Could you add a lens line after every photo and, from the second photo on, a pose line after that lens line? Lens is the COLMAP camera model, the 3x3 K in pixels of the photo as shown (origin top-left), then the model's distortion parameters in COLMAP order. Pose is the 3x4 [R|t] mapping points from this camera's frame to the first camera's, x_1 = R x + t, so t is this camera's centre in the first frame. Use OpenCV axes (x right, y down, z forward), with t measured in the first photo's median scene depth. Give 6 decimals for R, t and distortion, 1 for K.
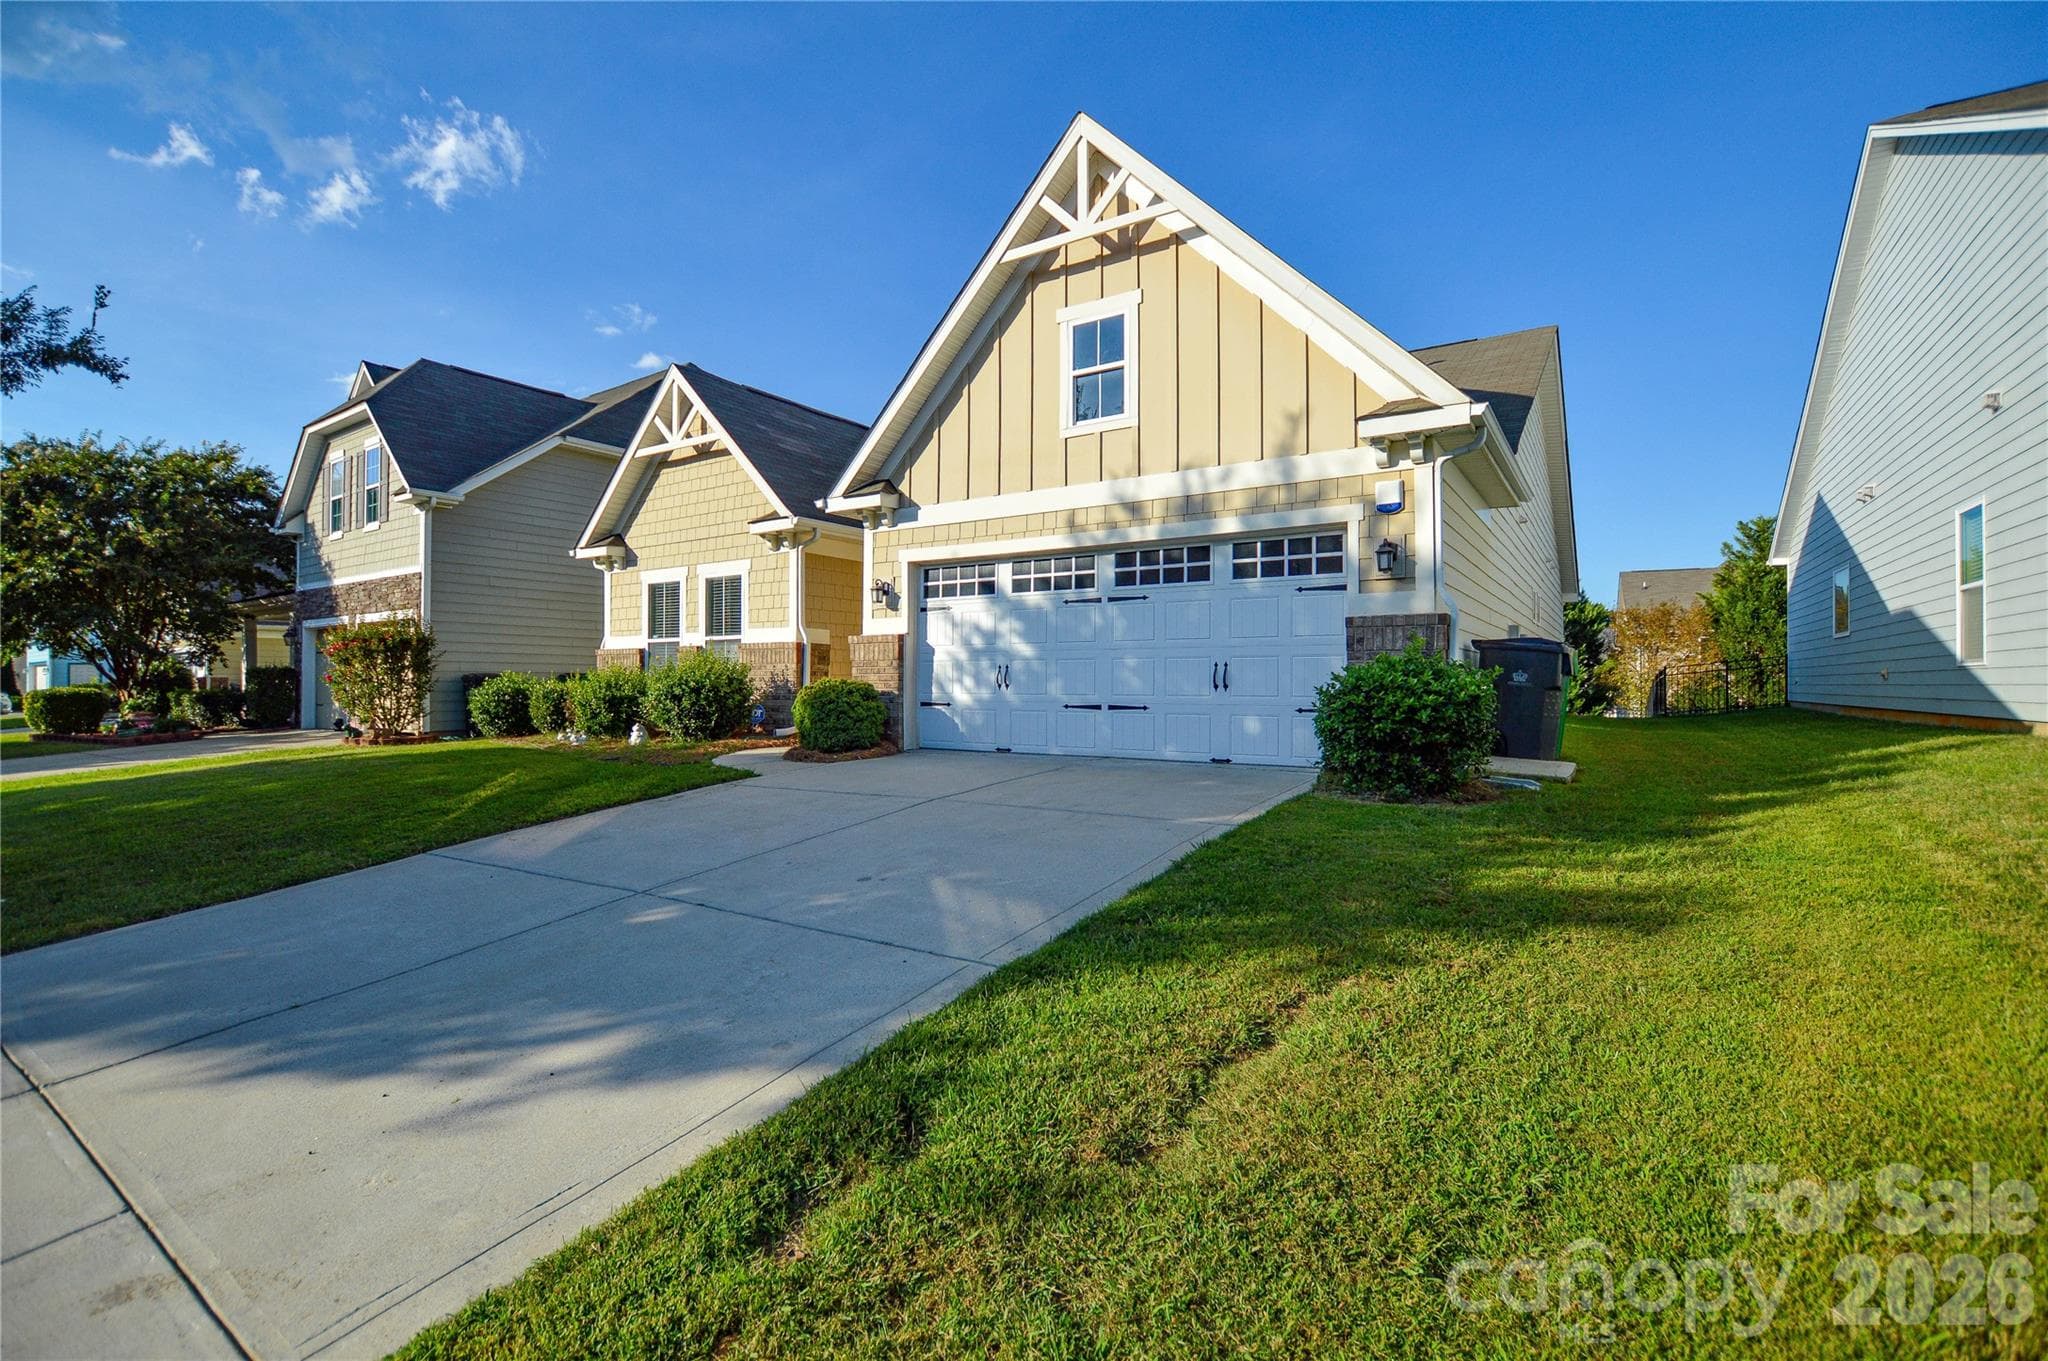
lens RADIAL K [[899.9, 0, 1024.0], [0, 899.9, 680.5], [0, 0, 1]] dist [-0.045472, 0.000170]
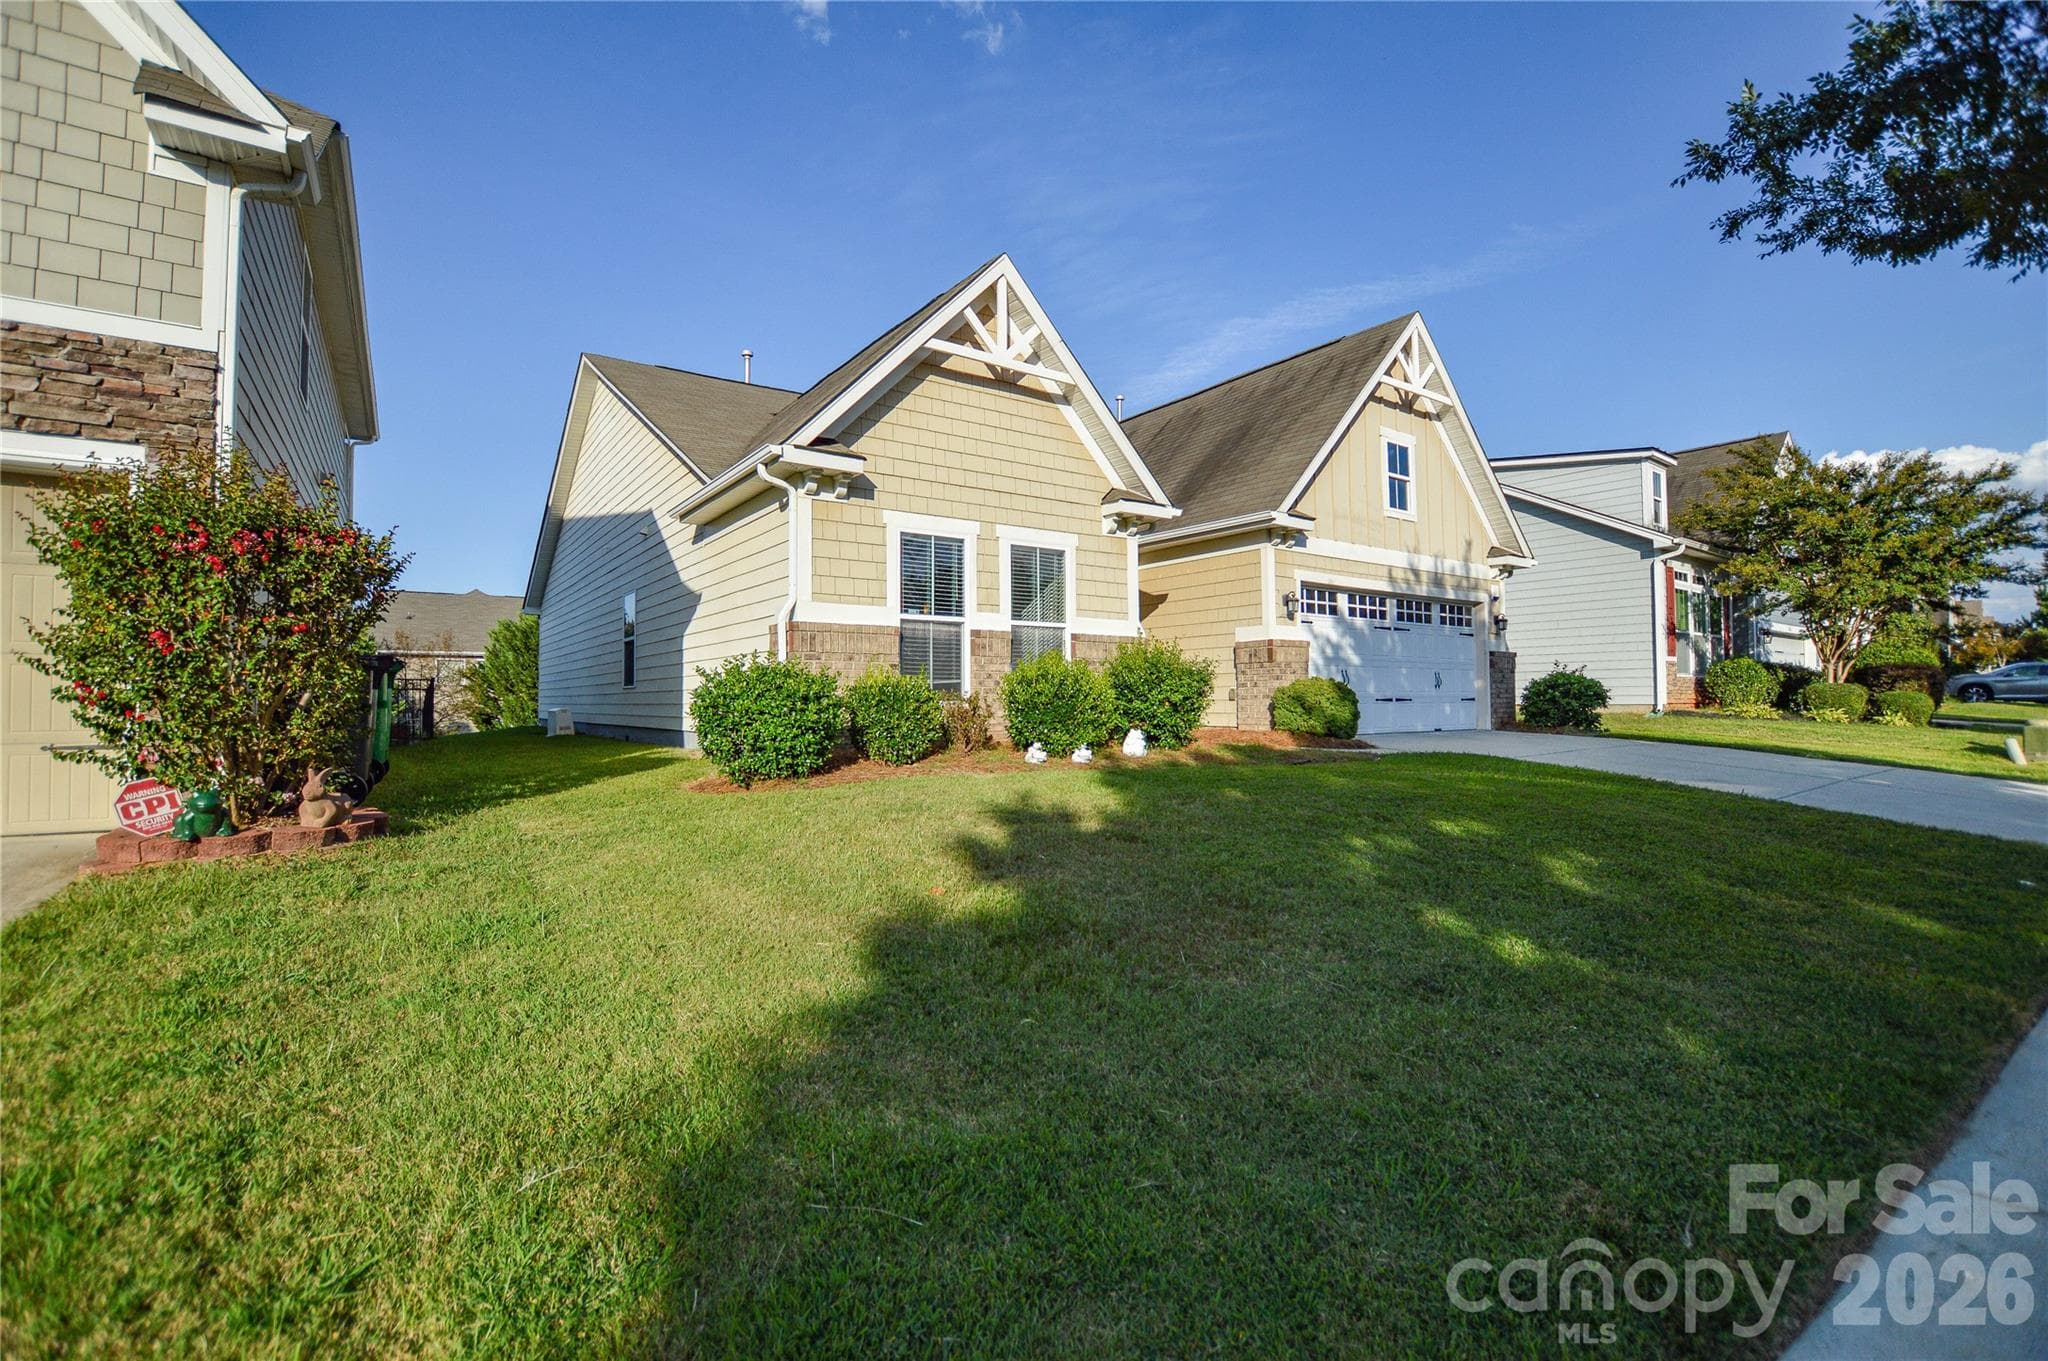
lens RADIAL K [[914.0, 0, 1024.0], [0, 914.0, 680.5], [0, 0, 1]] dist [-0.030725, -0.000018]
pose [[0.374733, 0.021957, 0.926873, -1.359571], [0.004968, 0.999658, -0.025690, 0.029027], [-0.927120, 0.014232, 0.374495, 0.878273]]
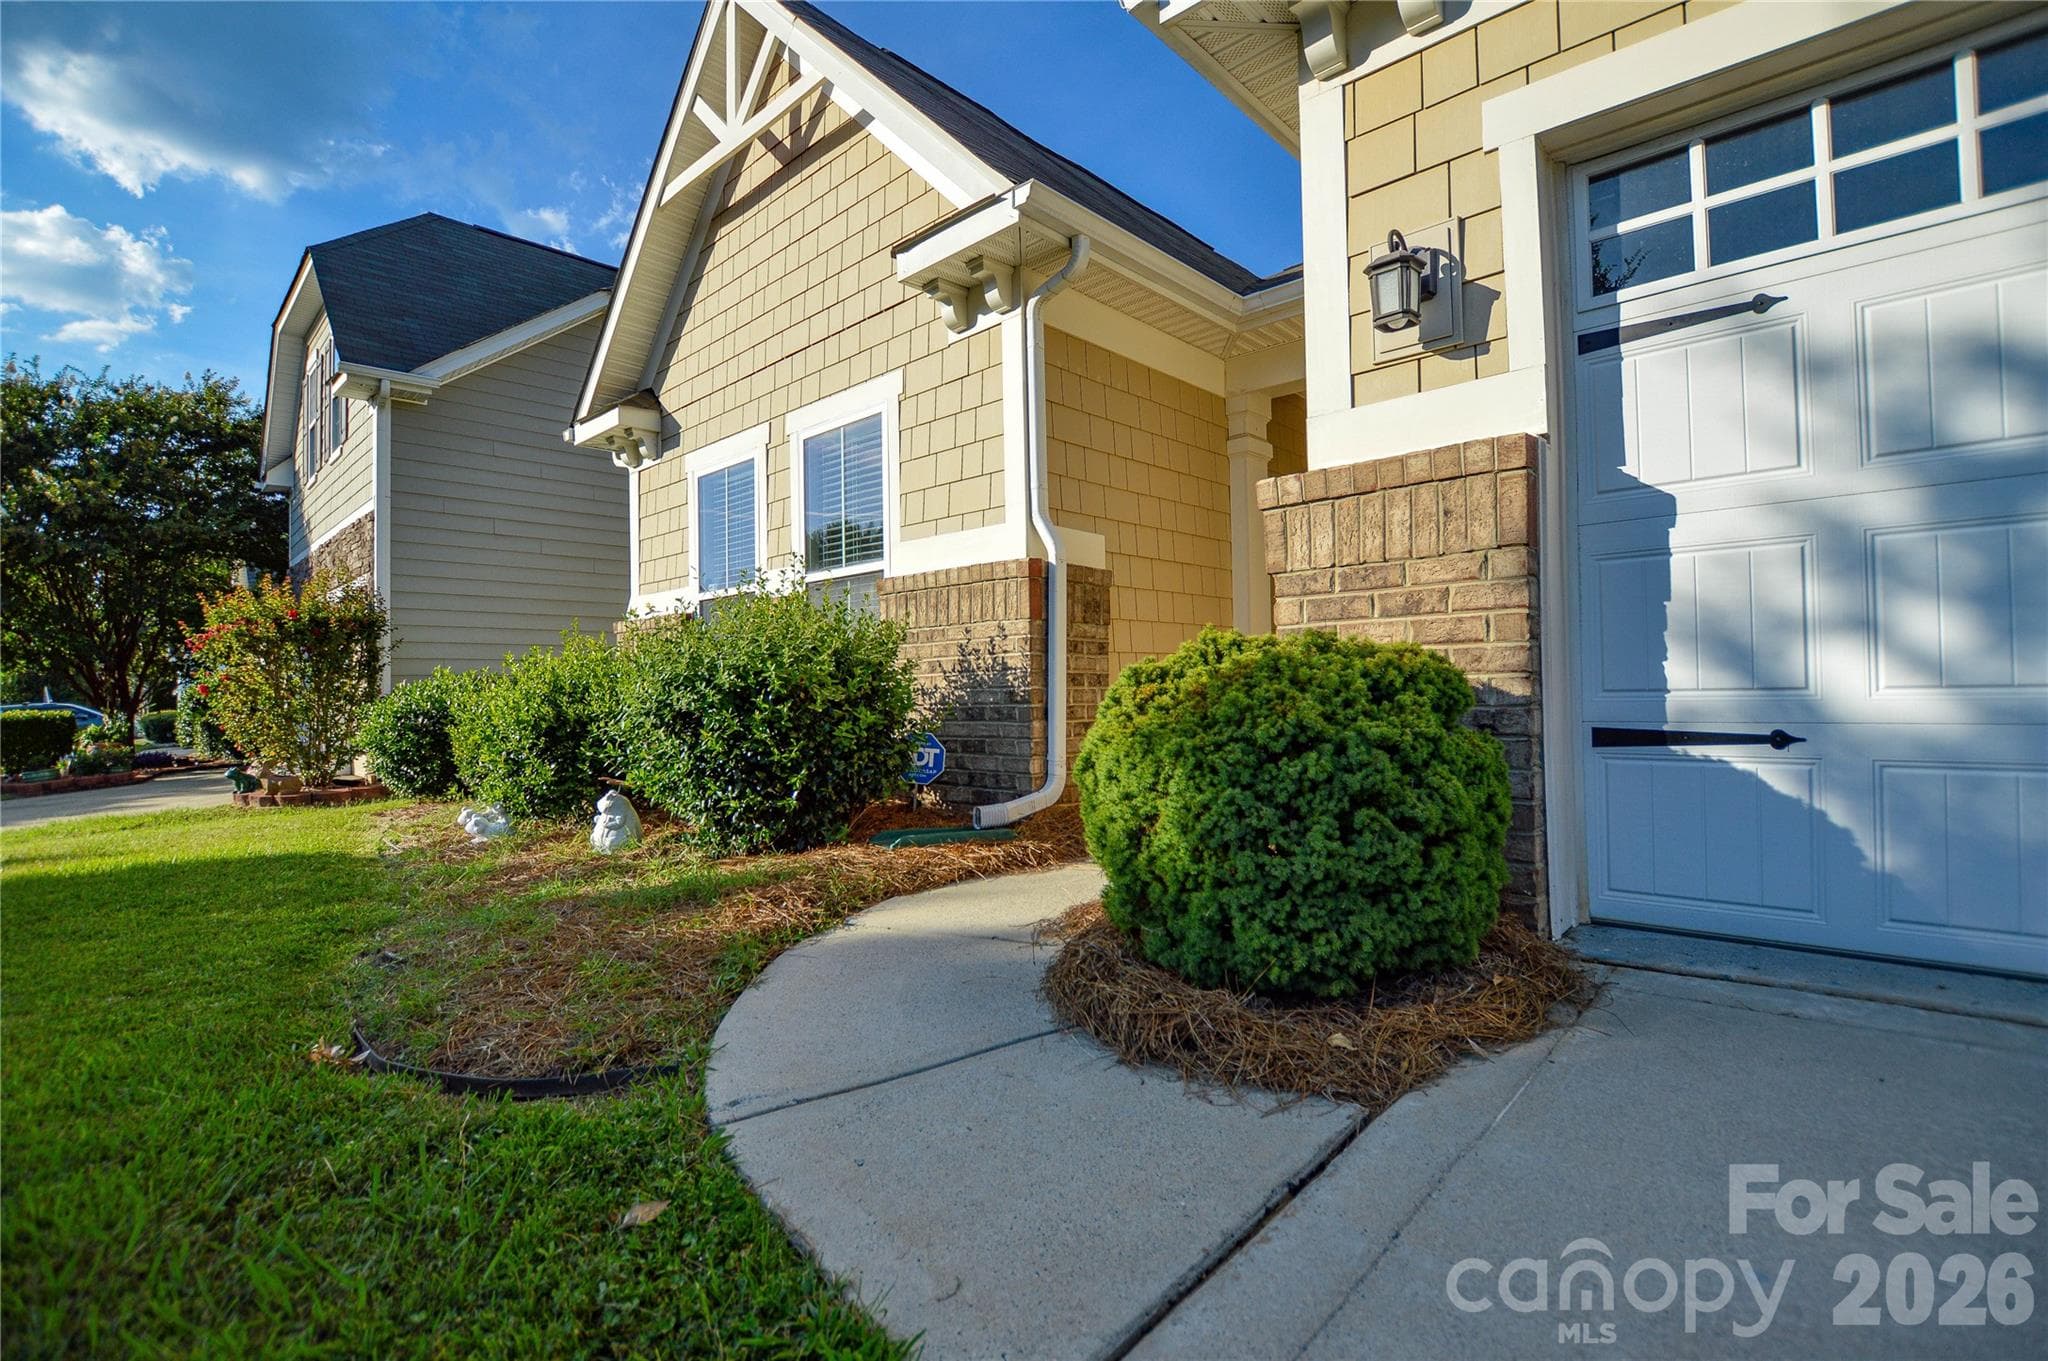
lens RADIAL K [[914.0, 0, 1024.0], [0, 914.0, 680.5], [0, 0, 1]] dist [-0.030725, -0.000018]
pose [[0.983583, -0.021067, -0.179223, -0.219714], [0.019930, 0.999768, -0.008138, 0.010160], [0.179353, 0.004433, 0.983775, 0.737181]]
